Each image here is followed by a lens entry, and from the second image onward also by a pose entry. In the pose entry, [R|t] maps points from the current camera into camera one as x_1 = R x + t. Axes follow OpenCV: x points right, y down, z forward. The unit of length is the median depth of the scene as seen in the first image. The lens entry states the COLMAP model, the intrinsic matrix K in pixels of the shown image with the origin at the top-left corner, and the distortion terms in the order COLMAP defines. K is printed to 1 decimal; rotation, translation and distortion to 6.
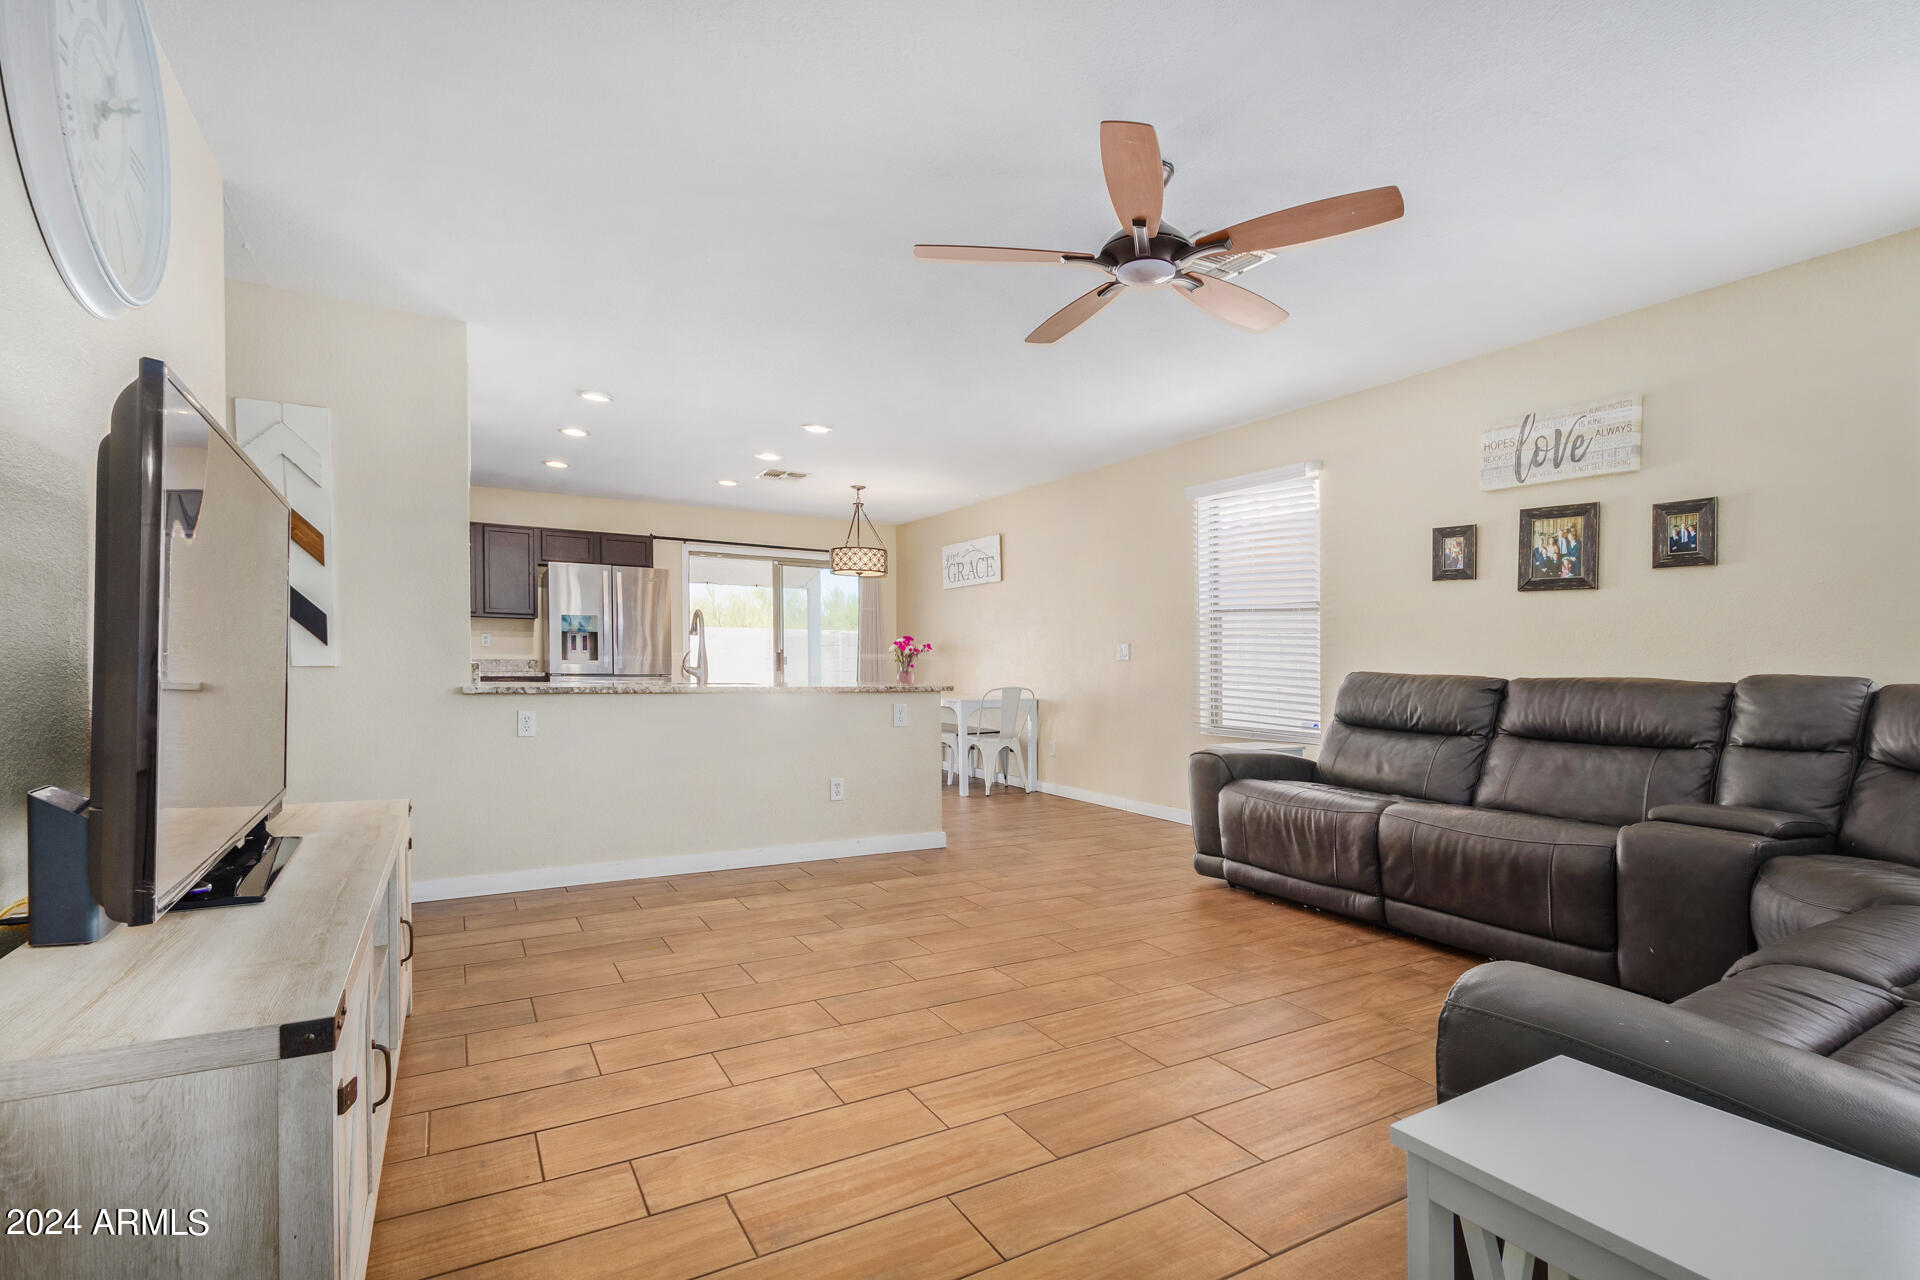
lens RADIAL K [[918.4, 0, 959.7], [0, 918.4, 645.9], [0, 0, 1]] dist [0.002635, -0.000410]
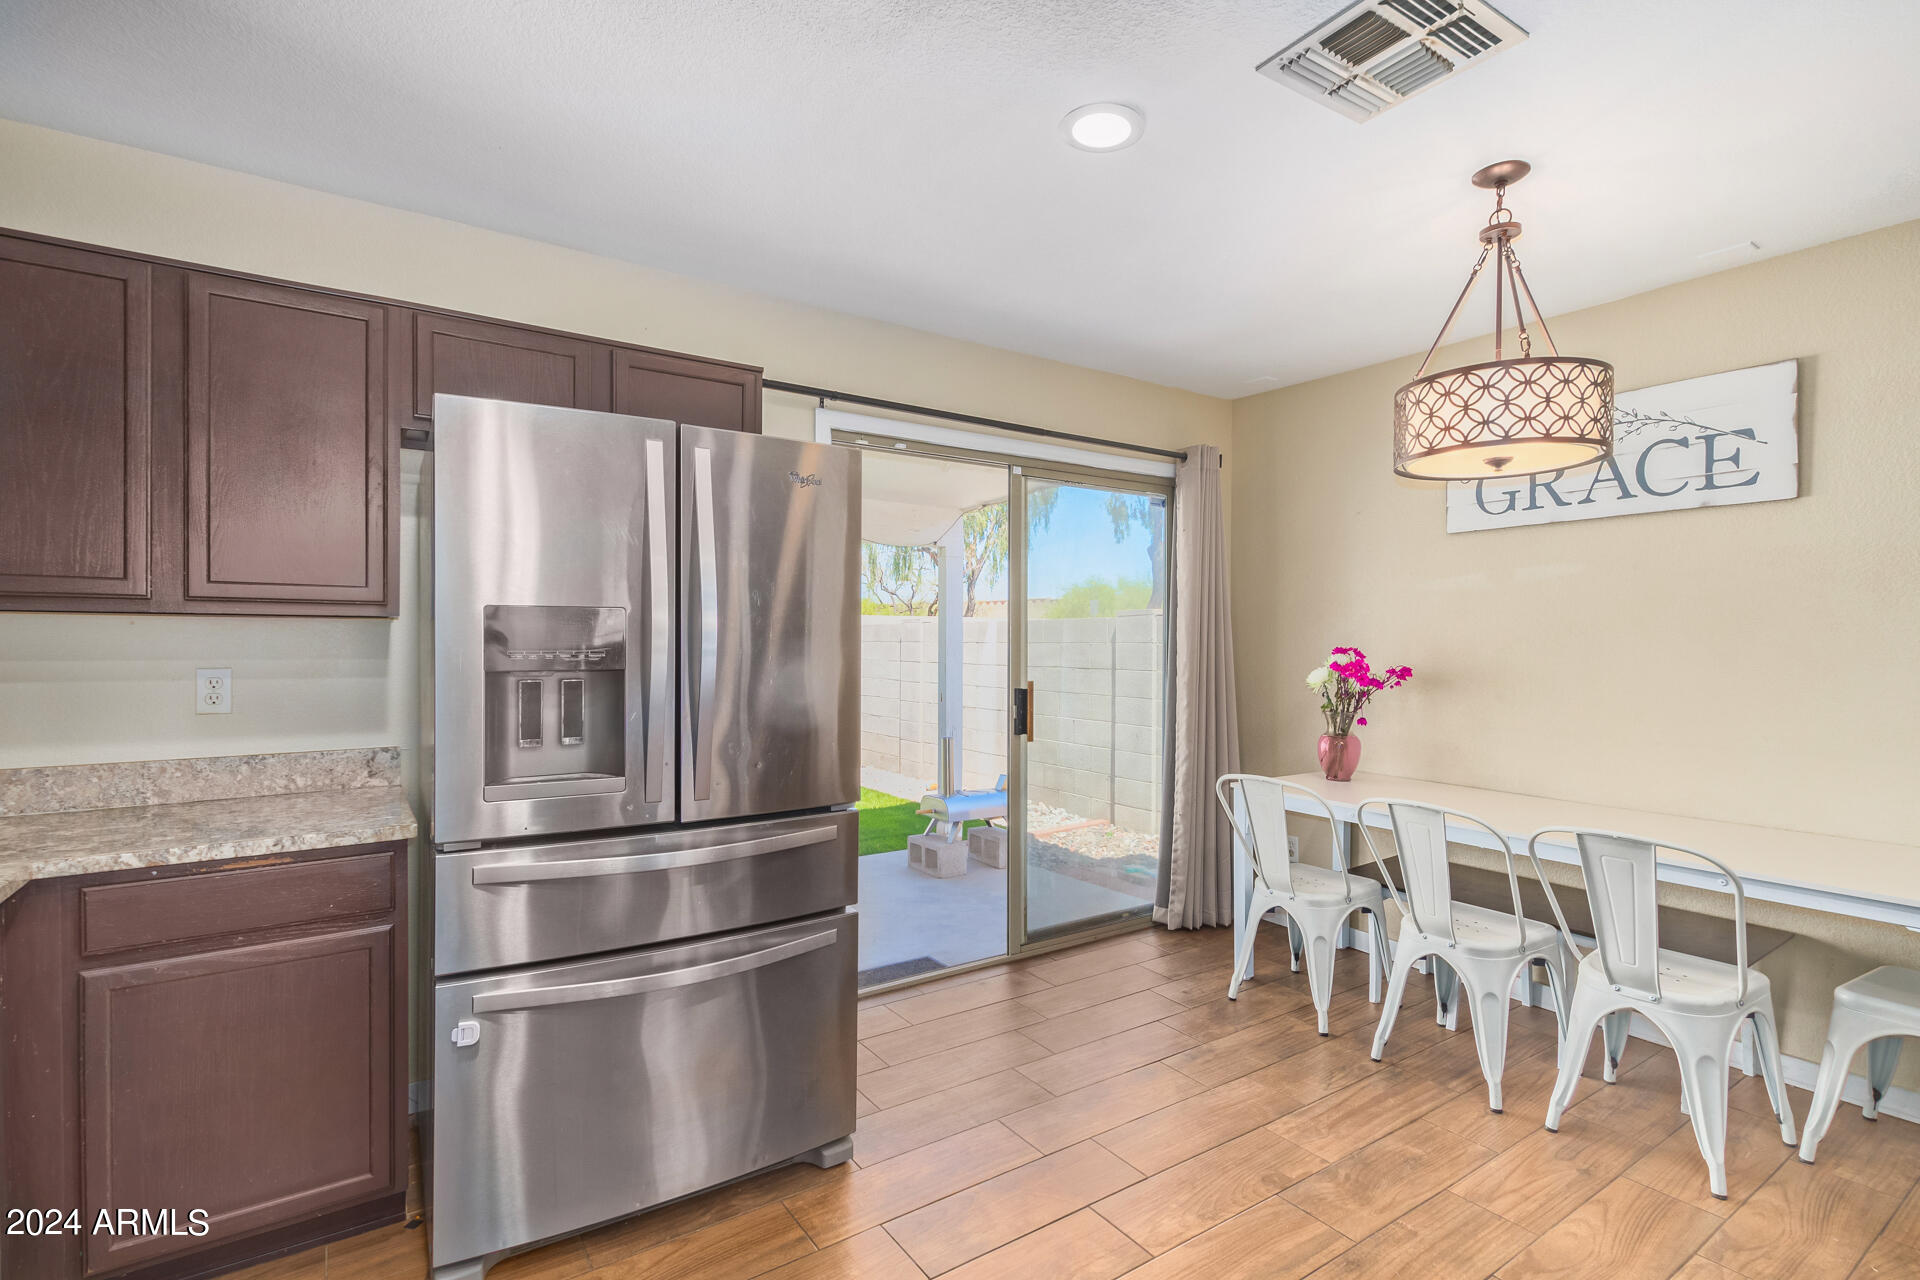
lens RADIAL K [[918.4, 0, 959.7], [0, 918.4, 645.9], [0, 0, 1]] dist [0.002635, -0.000410]
pose [[0.997611, -0.008971, 0.068494, -0.289540], [0.007176, 0.999625, 0.026413, -0.026385], [-0.068705, -0.025858, 0.997302, 0.670350]]
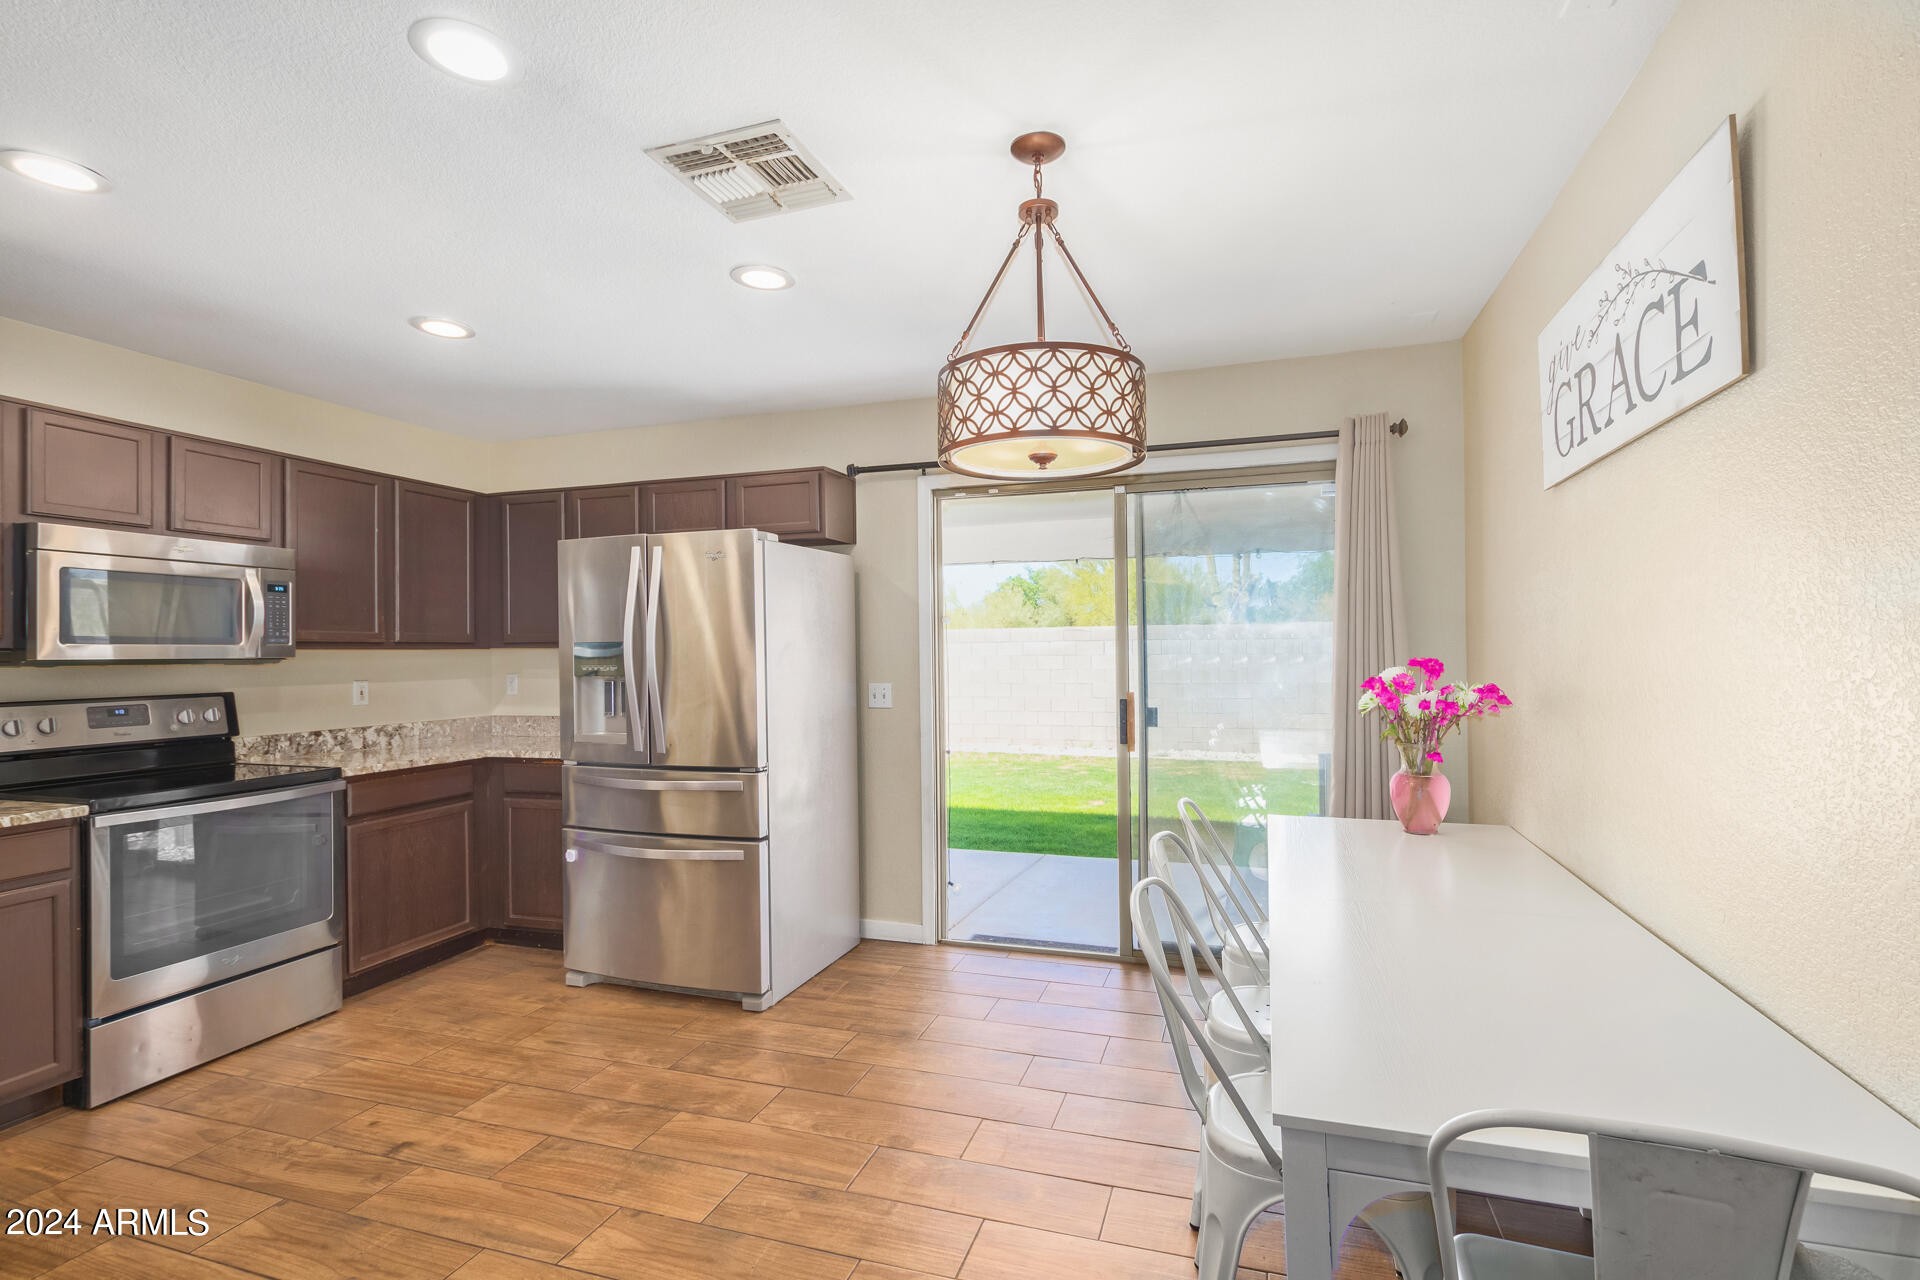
lens RADIAL K [[900.4, 0, 968.8], [0, 900.4, 643.1], [0, 0, 1]] dist [-0.000347, -0.000538]
pose [[0.659830, -0.026215, -0.750957, 0.075841], [0.031726, 0.999472, -0.007014, -0.021034], [0.750744, -0.019196, 0.660314, 0.759407]]
